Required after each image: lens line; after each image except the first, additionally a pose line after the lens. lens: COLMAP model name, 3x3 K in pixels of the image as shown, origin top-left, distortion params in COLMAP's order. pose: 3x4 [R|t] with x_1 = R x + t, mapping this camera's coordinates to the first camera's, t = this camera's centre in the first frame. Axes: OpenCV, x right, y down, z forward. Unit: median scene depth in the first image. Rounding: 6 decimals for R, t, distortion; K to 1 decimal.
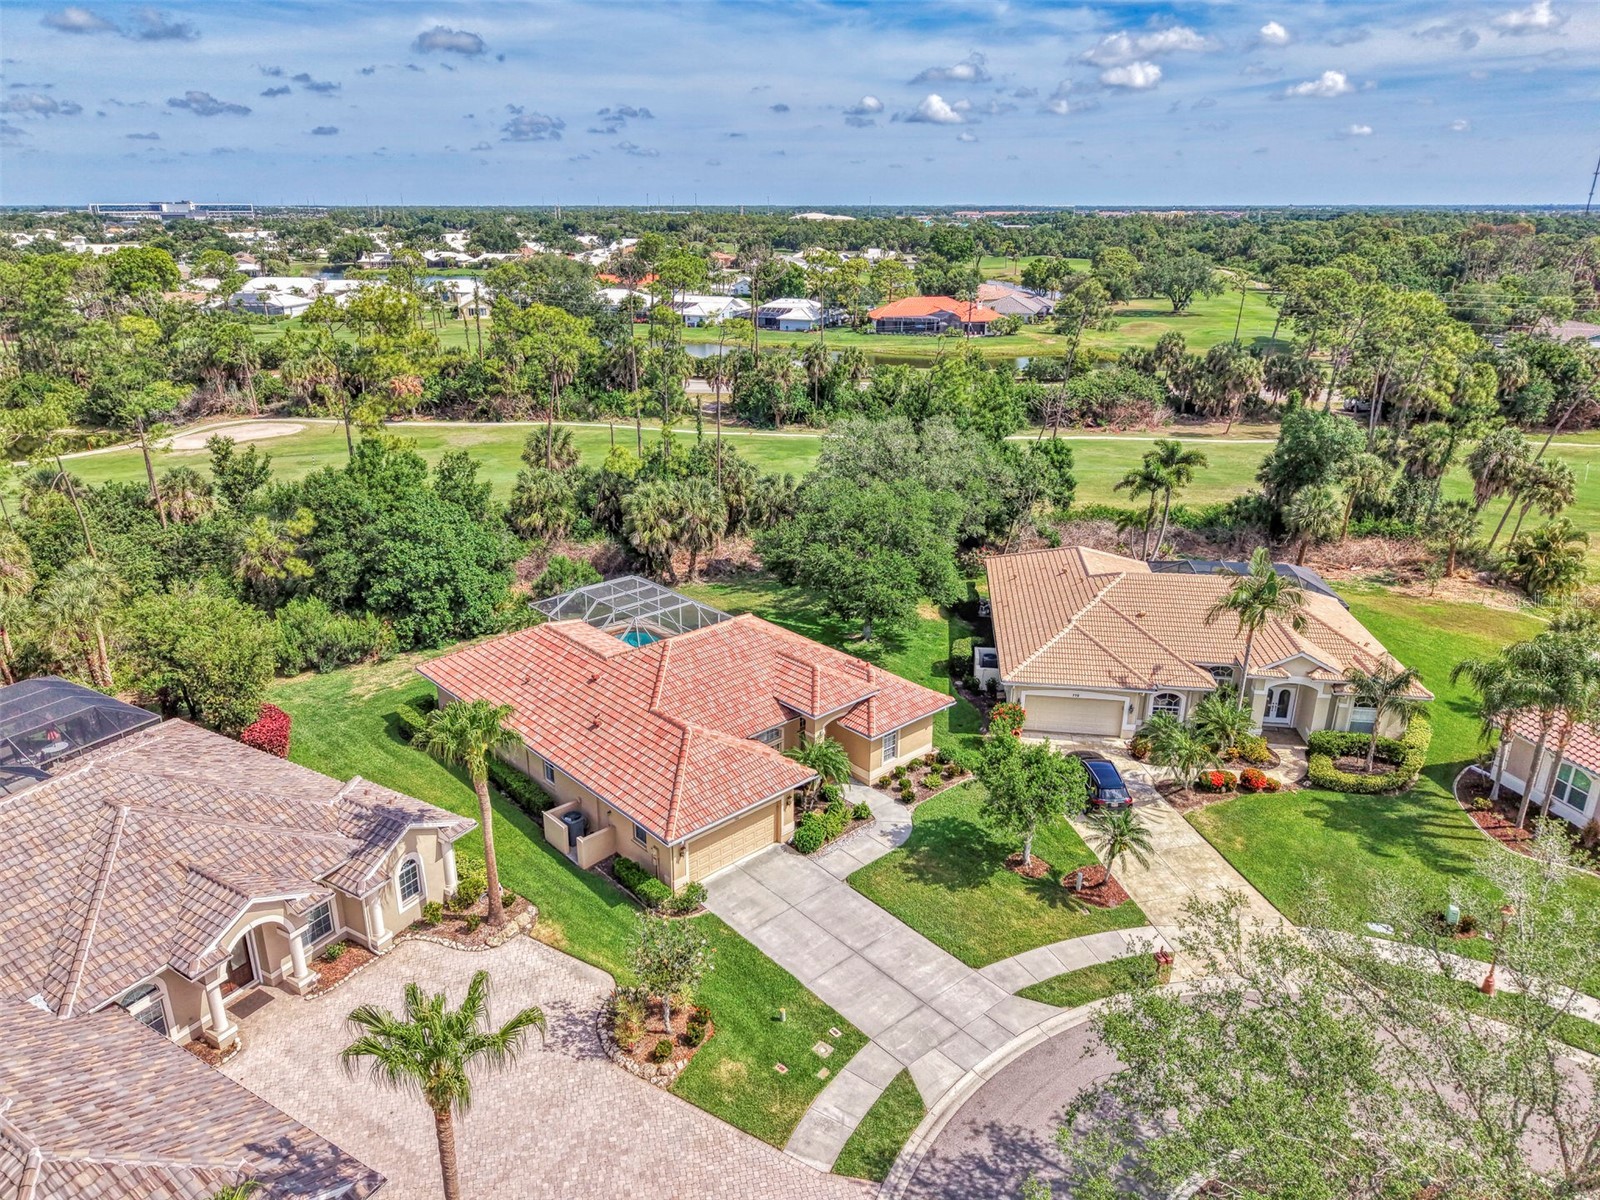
lens RADIAL K [[1088.3, 0, 797.1], [0, 1088.3, 585.2], [0, 0, 1]] dist [0.028258, -0.028840]
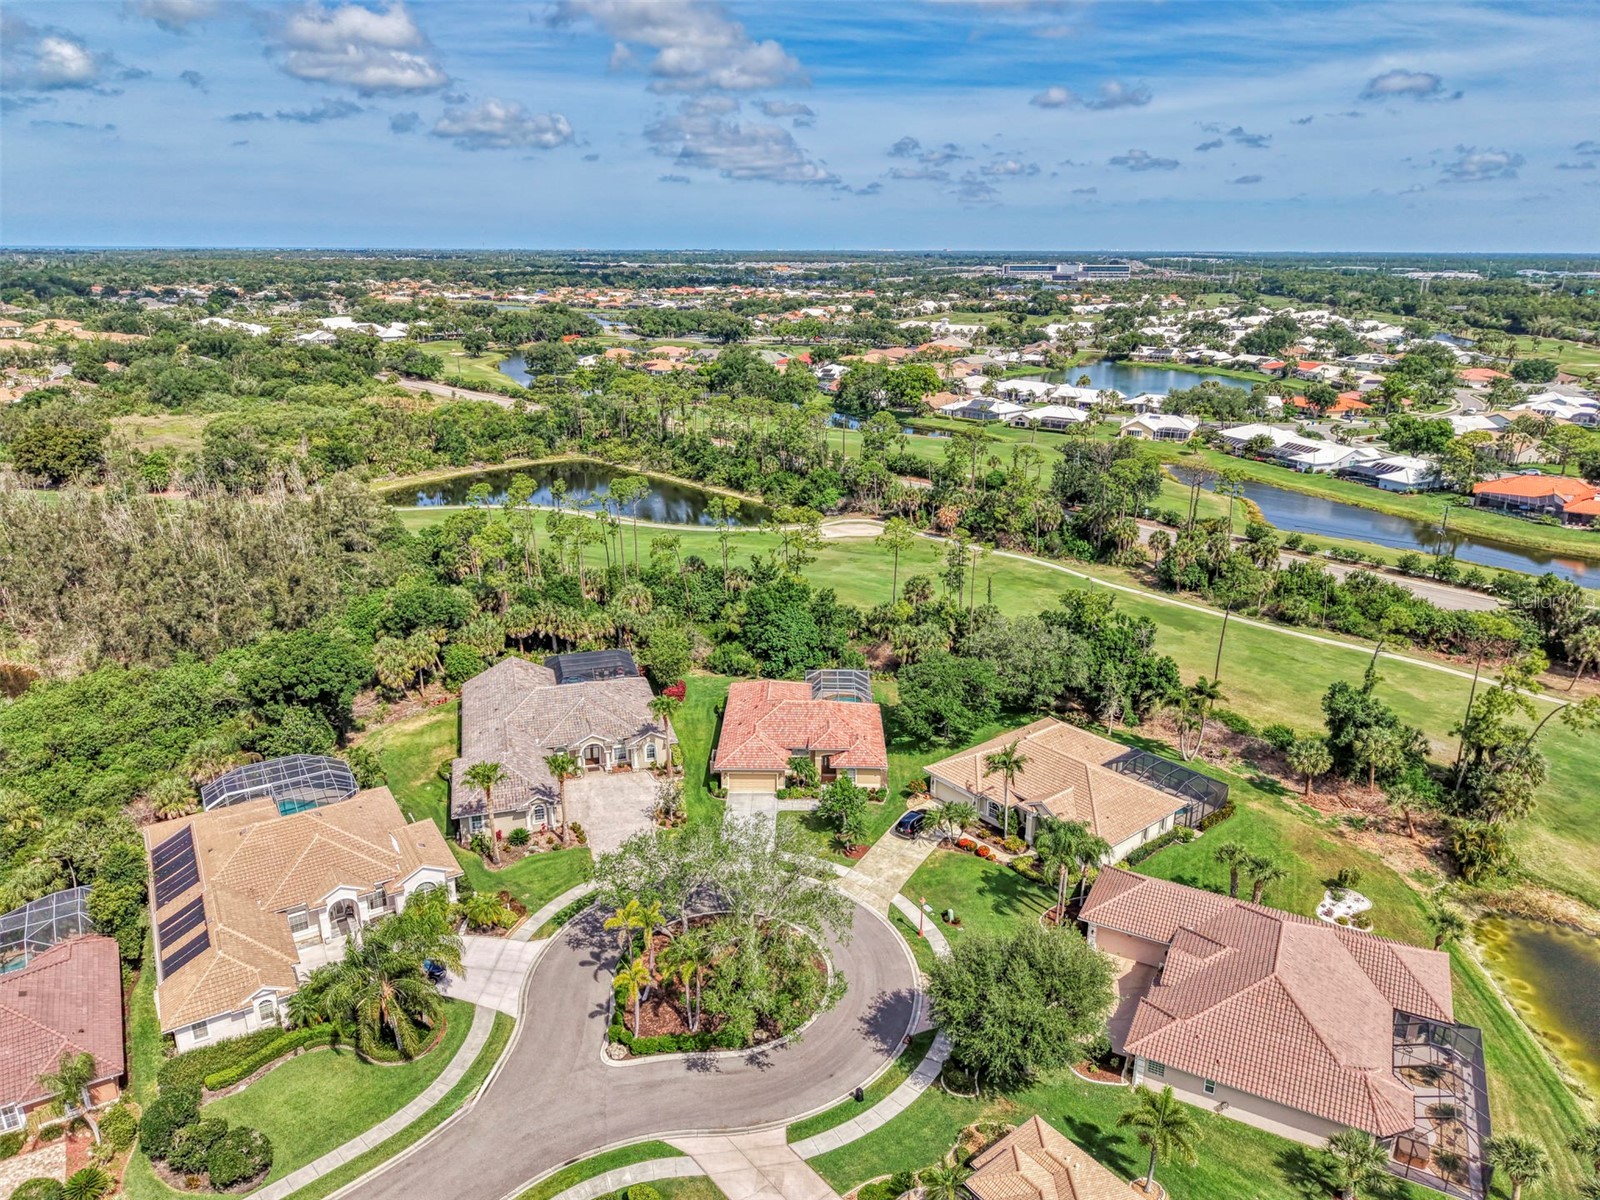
lens RADIAL K [[1088.3, 0, 809.3], [0, 1088.3, 597.7], [0, 0, 1]] dist [0.028258, -0.028840]
pose [[0.735799, 0.219156, -0.640758, 0.267514], [-0.234572, 0.970092, 0.062432, -0.062999], [0.635277, 0.104366, 0.765200, -0.152432]]
